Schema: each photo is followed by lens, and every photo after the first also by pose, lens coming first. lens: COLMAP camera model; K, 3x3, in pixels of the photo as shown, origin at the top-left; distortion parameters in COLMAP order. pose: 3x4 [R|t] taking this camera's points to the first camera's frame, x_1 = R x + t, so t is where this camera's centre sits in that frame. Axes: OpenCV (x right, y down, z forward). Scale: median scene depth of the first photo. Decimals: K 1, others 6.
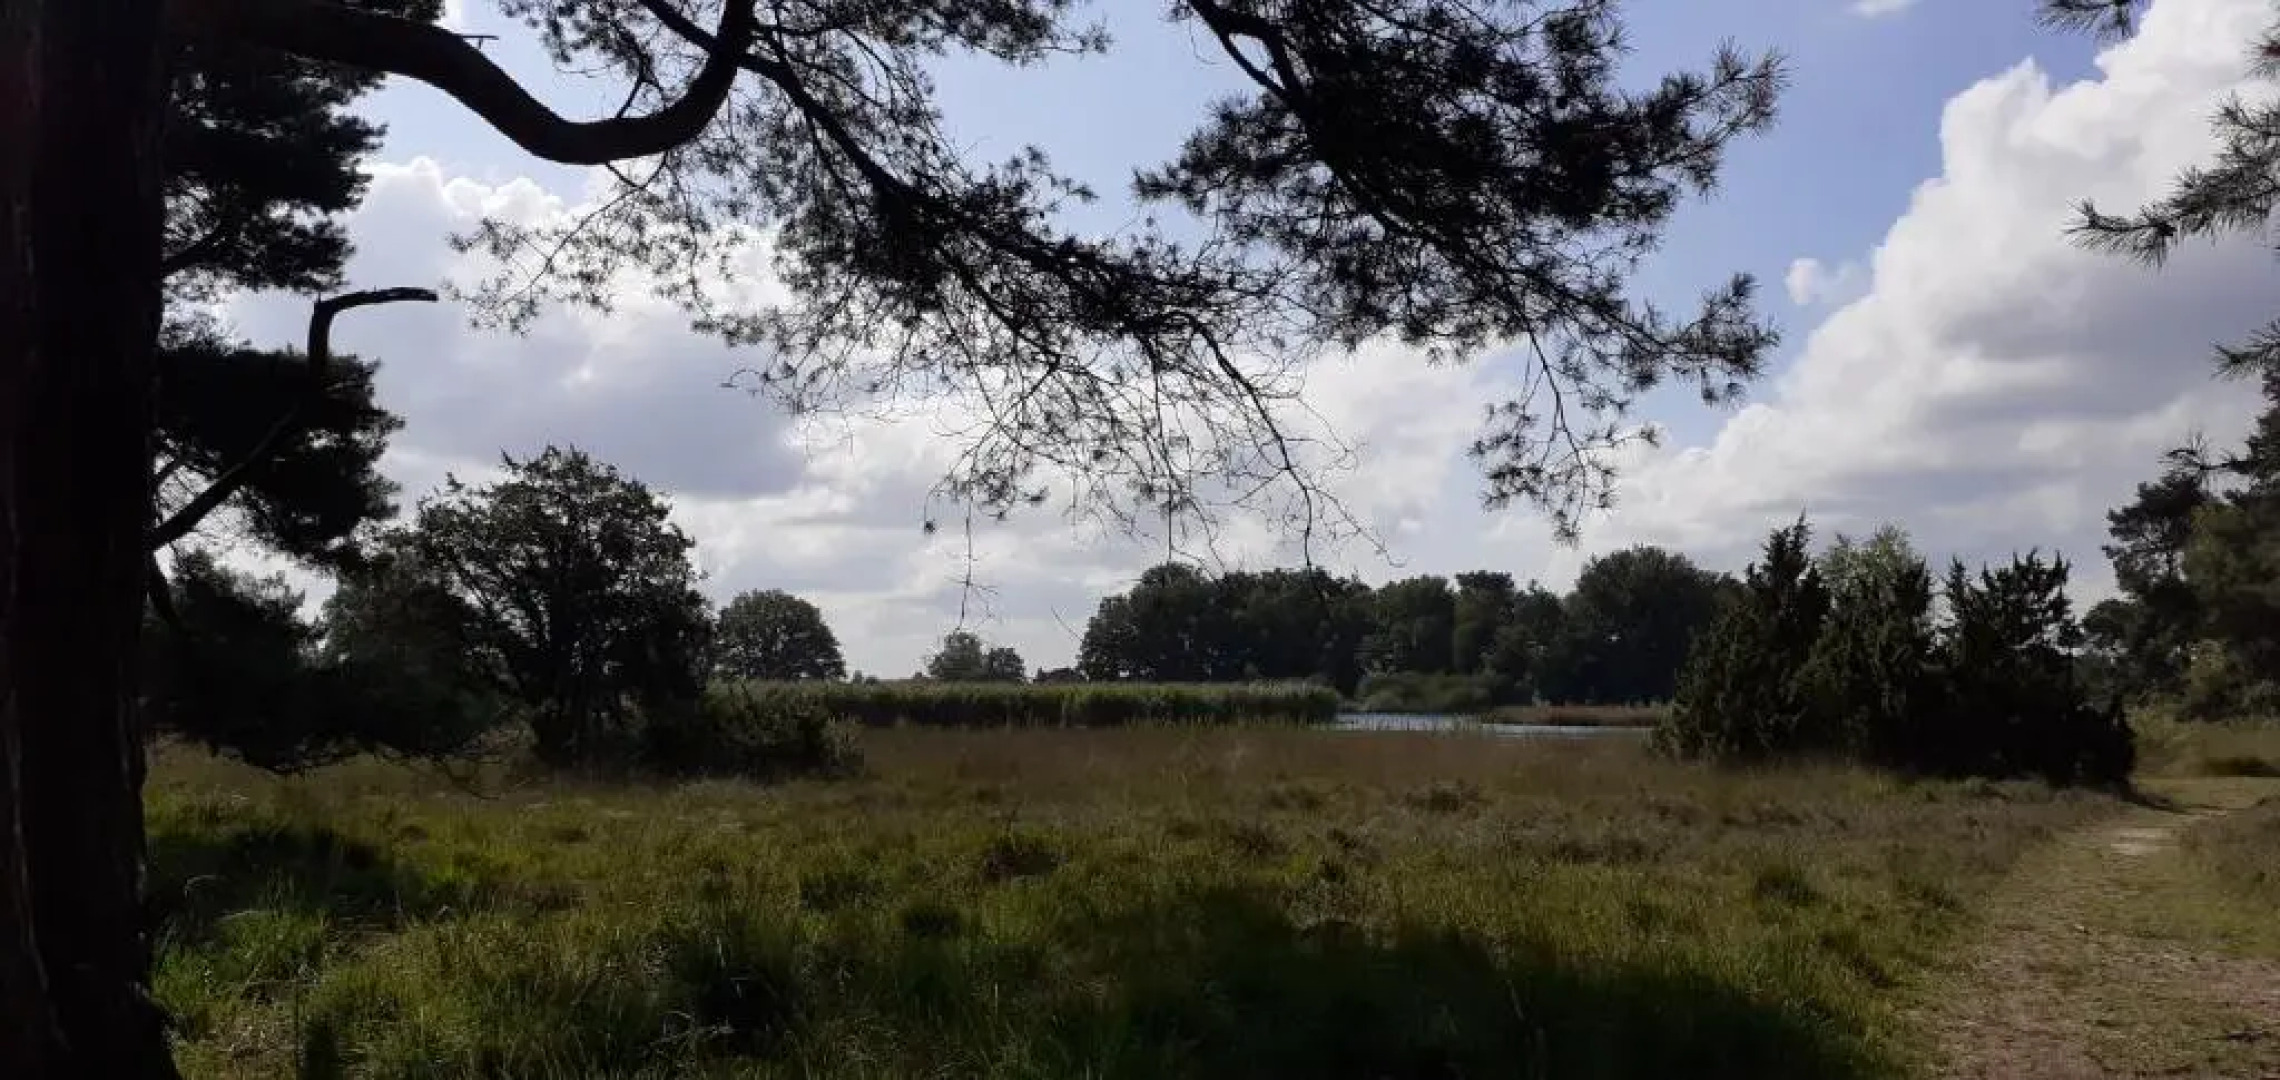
lens RADIAL K [[1948.9, 0, 1148.2], [0, 1948.9, 484.7], [0, 0, 1]] dist [0.119454, -0.258663]
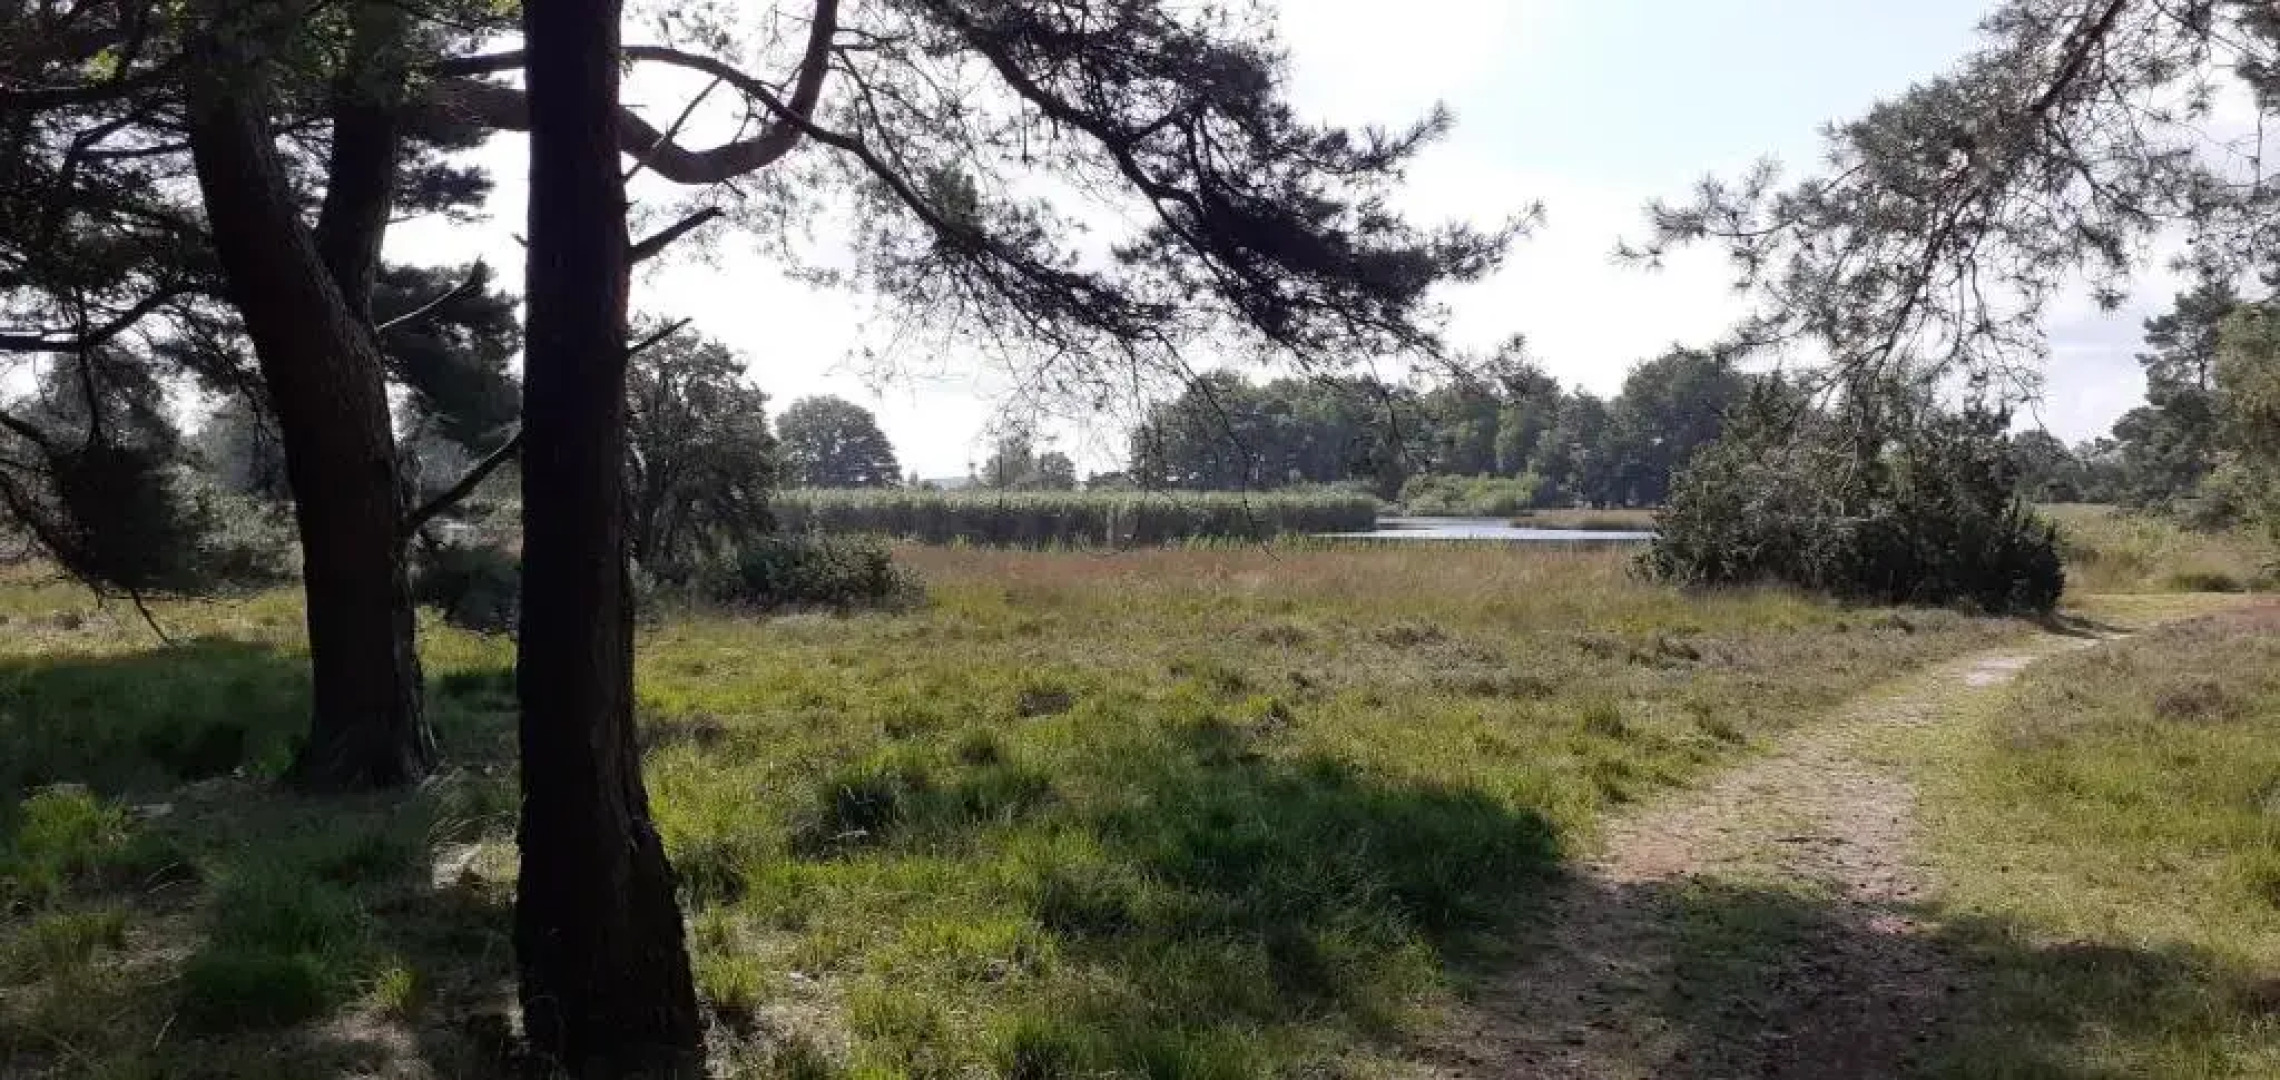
lens RADIAL K [[2024.6, 0, 1140.0], [0, 2024.6, 540.0], [0, 0, 1]] dist [0.119017, -0.323498]
pose [[0.999406, 0.001008, -0.034448, 0.020313], [0.003736, 0.990511, 0.137381, -0.046348], [0.034259, -0.137428, 0.989919, -0.153557]]
